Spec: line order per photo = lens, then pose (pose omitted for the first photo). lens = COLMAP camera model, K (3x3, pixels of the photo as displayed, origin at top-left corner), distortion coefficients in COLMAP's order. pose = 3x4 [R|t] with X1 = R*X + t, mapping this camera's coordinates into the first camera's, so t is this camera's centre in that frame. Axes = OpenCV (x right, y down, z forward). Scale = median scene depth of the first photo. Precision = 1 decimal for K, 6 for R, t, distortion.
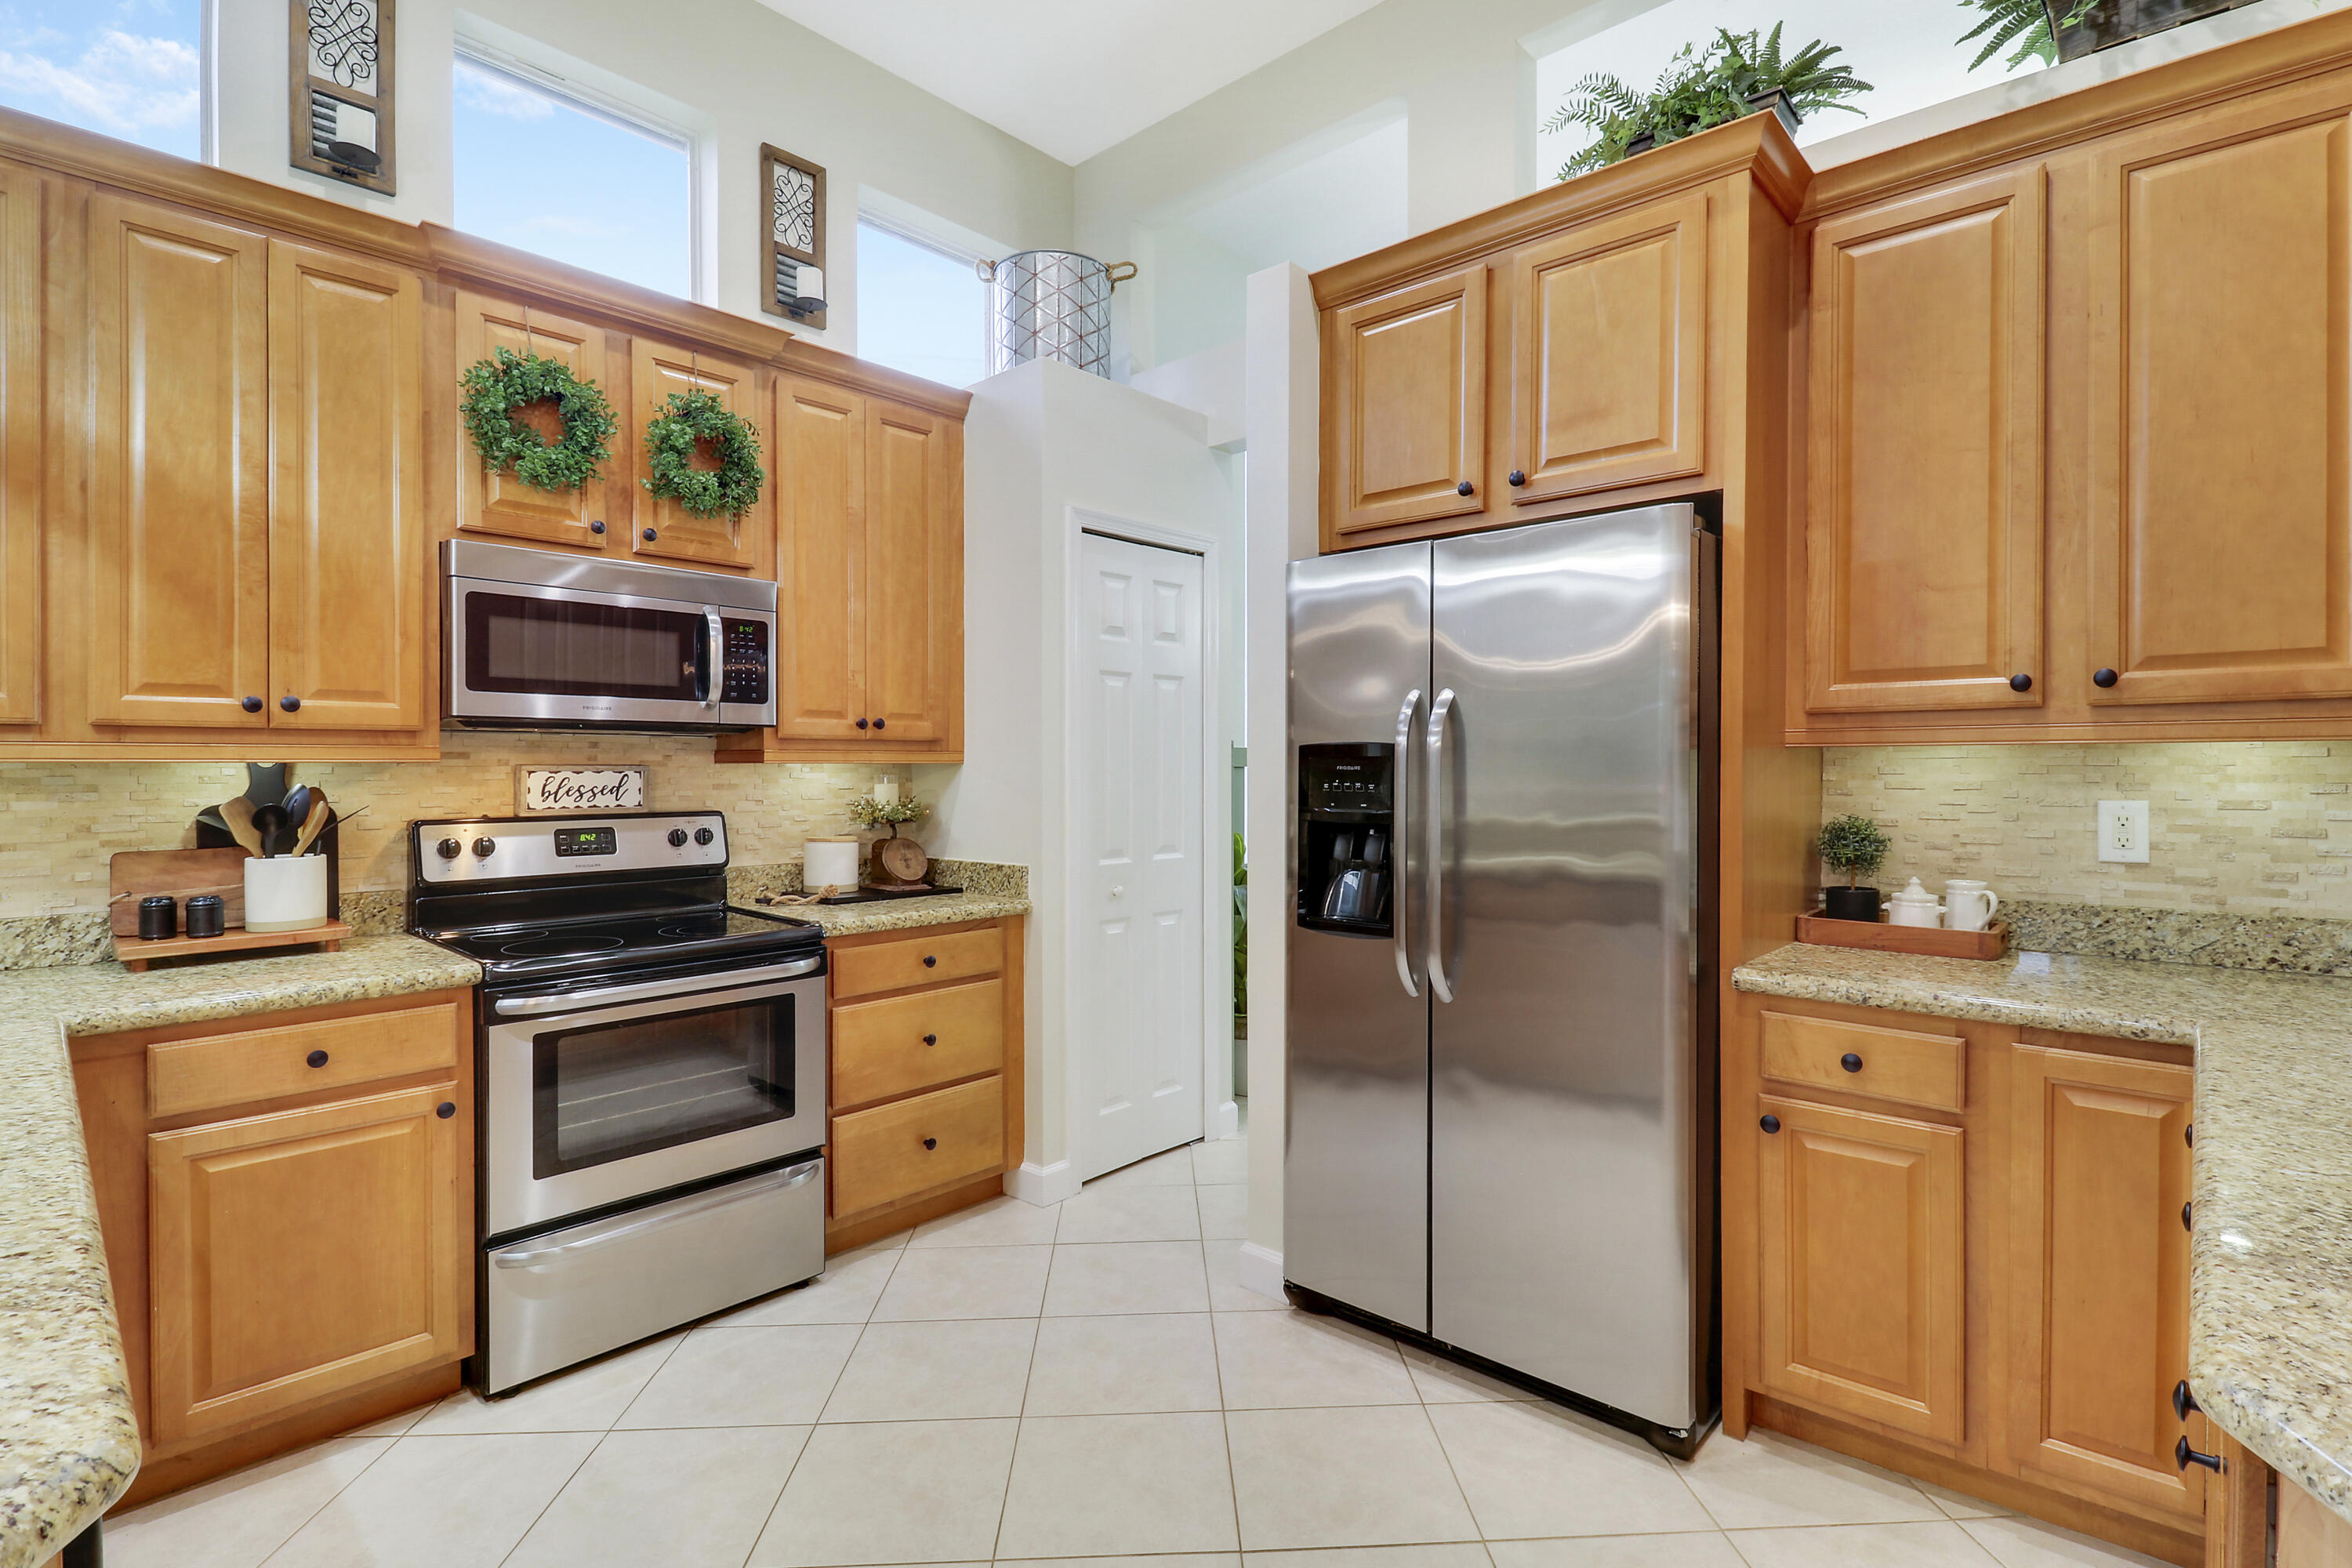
lens RADIAL K [[1097.7, 0, 1180.0], [0, 1097.7, 779.8], [0, 0, 1]] dist [-0.005060, -0.005338]
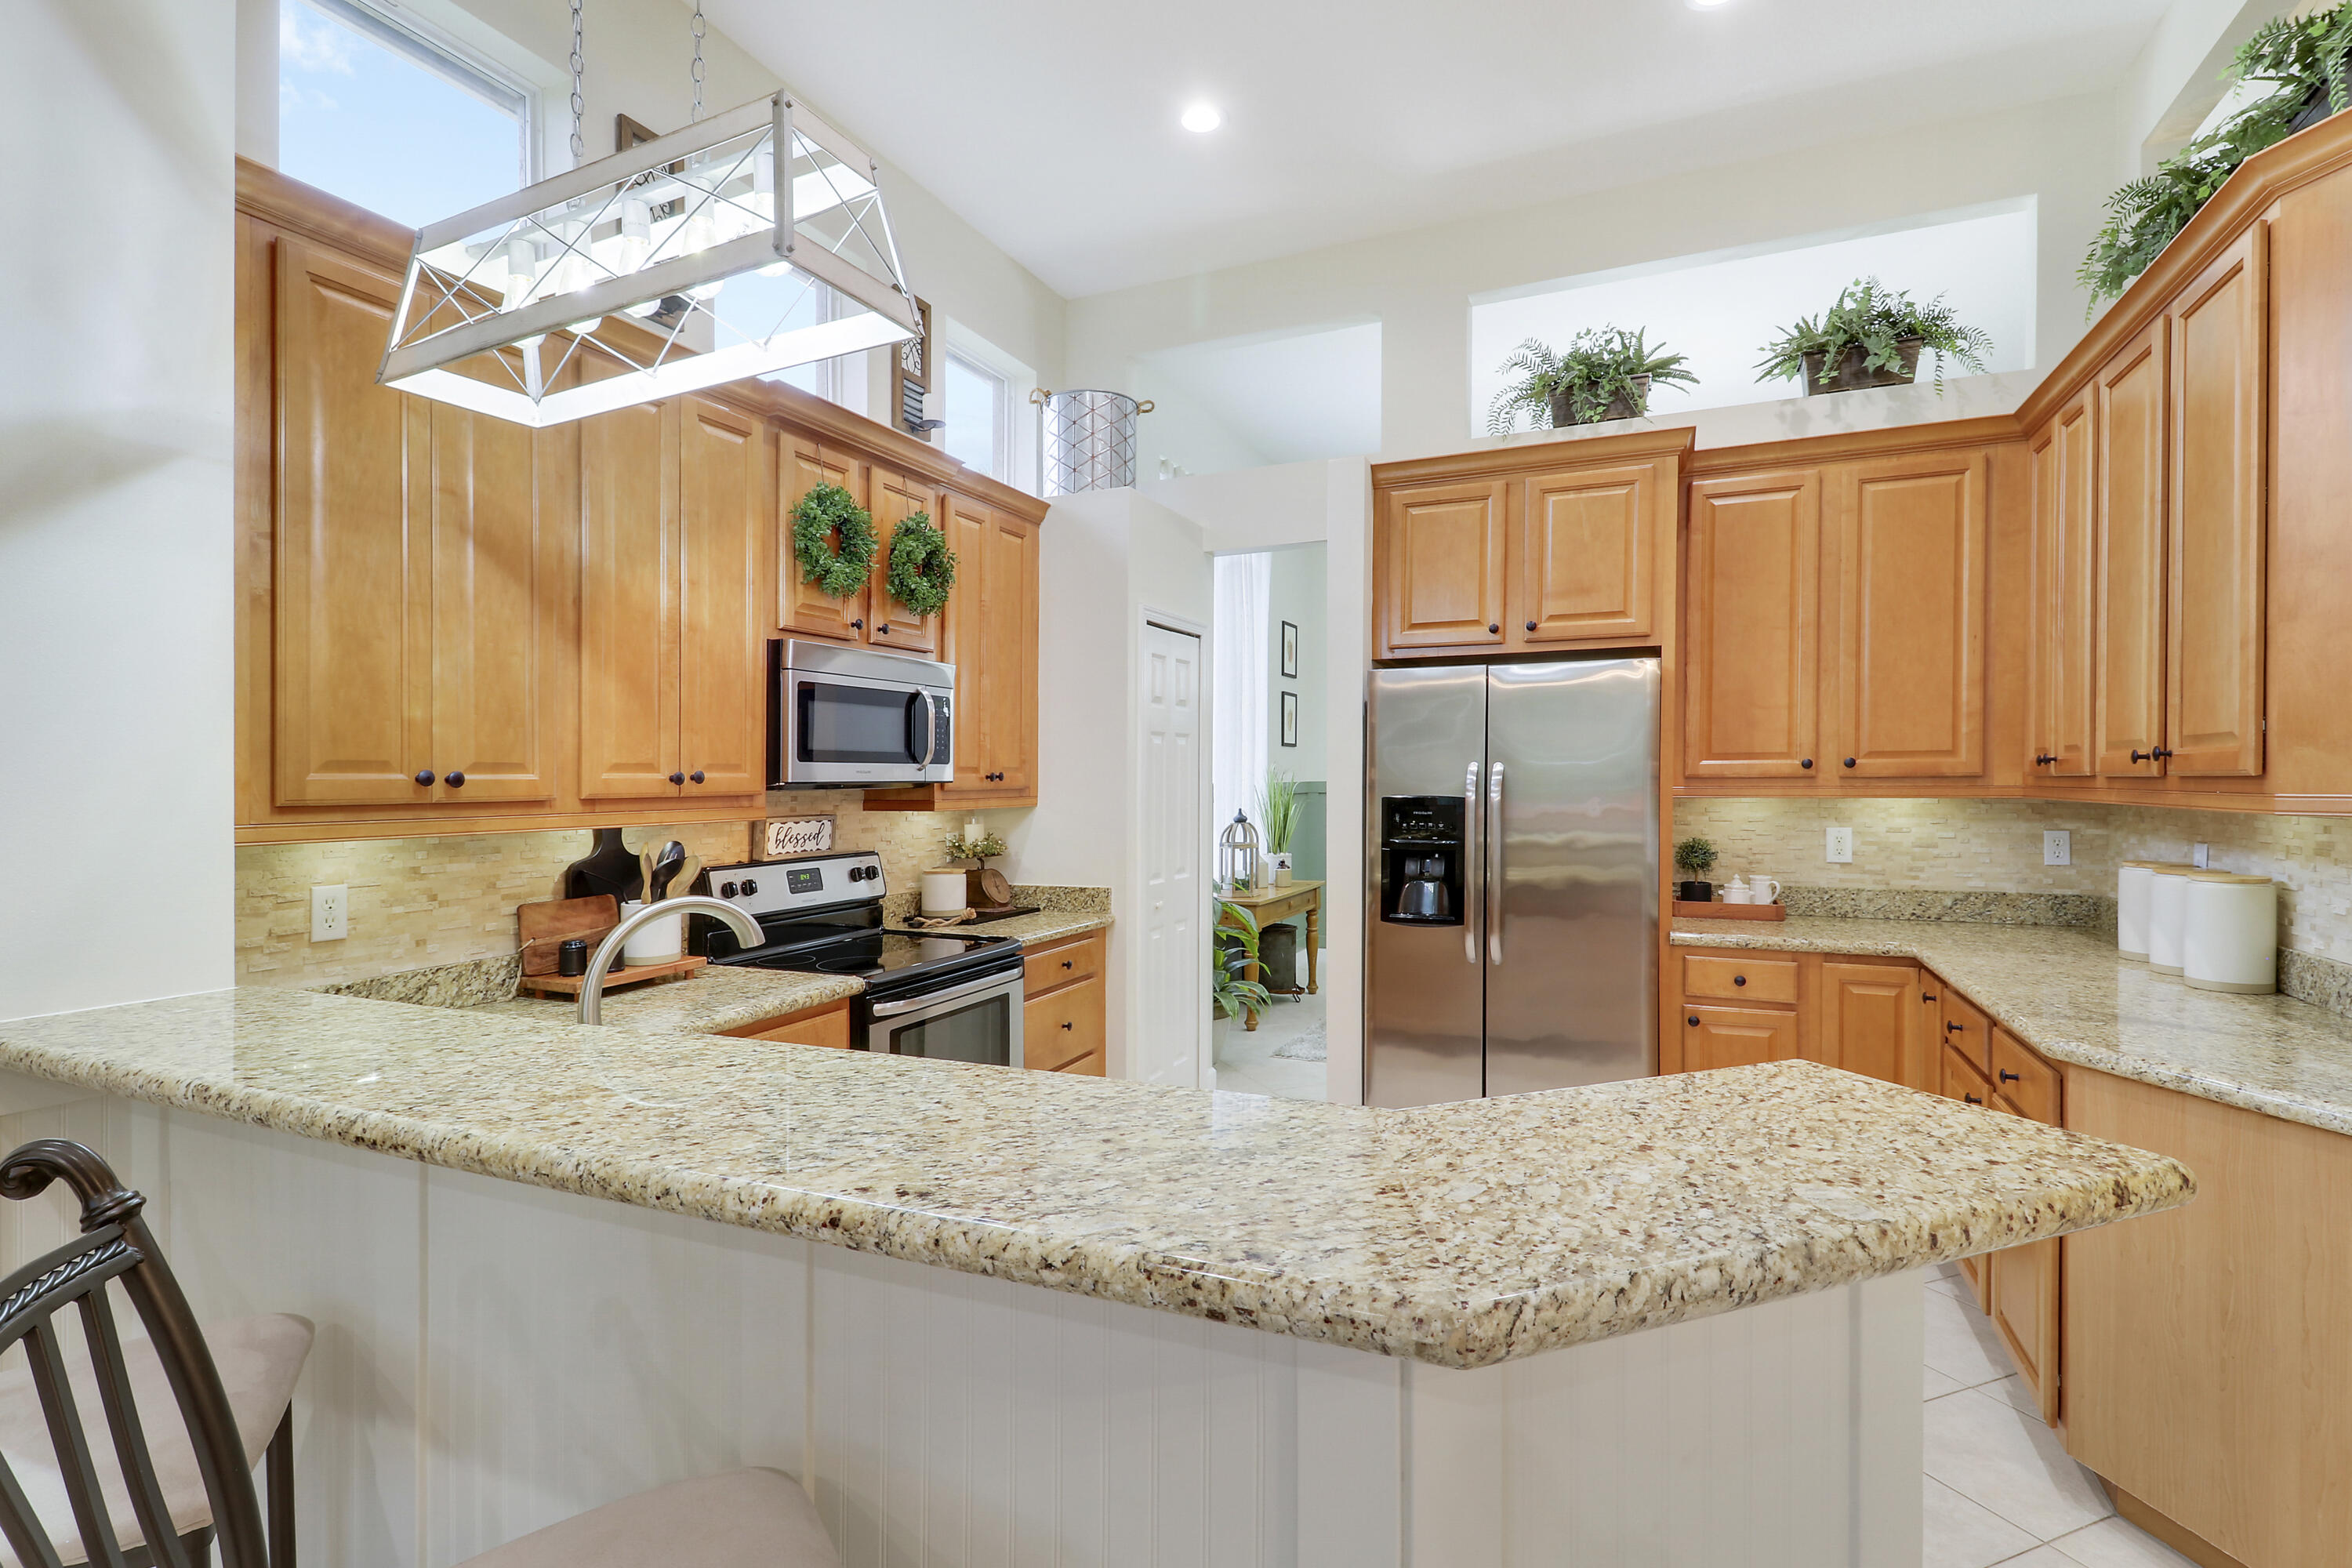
lens RADIAL K [[1097.7, 0, 1176.0], [0, 1097.7, 816.2], [0, 0, 1]] dist [-0.005060, -0.005338]
pose [[0.948906, -0.015831, 0.315162, -0.665046], [0.008772, 0.999678, 0.023804, -0.047706], [-0.315438, -0.019823, 0.948739, -0.319810]]
